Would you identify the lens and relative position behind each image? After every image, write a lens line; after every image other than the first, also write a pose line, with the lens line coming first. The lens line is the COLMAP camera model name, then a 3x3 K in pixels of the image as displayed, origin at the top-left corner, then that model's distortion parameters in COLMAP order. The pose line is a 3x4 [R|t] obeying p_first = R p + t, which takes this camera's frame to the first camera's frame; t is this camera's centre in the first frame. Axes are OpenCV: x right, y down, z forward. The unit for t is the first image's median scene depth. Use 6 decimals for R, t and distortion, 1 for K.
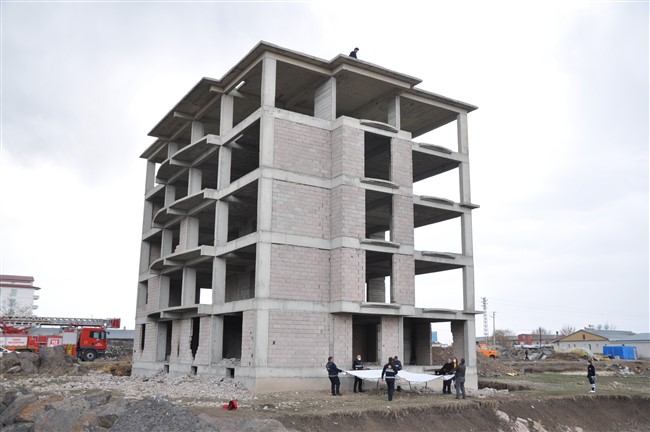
lens RADIAL K [[621.9, 0, 325.0], [0, 621.9, 216.0], [0, 0, 1]] dist [-0.000255, 0.013575]
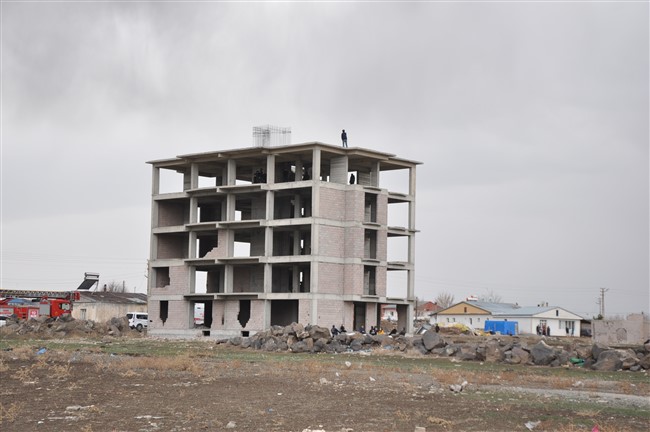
lens RADIAL K [[1322.5, 0, 325.0], [0, 1322.5, 216.0], [0, 0, 1]] dist [0.273110, -0.042308]
pose [[0.956655, 0.034614, 0.289160, -1.045183], [-0.072413, 0.990000, 0.121066, -0.488288], [-0.282077, -0.136757, 0.949595, -2.303026]]
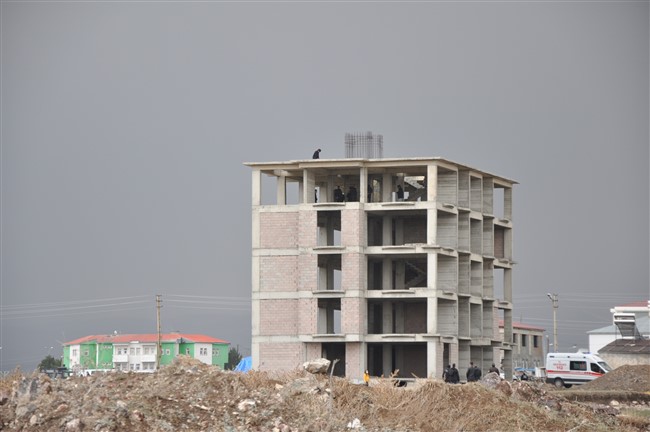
lens RADIAL K [[2920.0, 0, 325.0], [0, 2920.0, 216.0], [0, 0, 1]] dist [1.754344, 0.277291]
pose [[0.624765, -0.064842, -0.778116, 5.086718], [0.173387, 0.983186, 0.057286, -0.490594], [0.761319, -0.170706, 0.625503, -3.025584]]
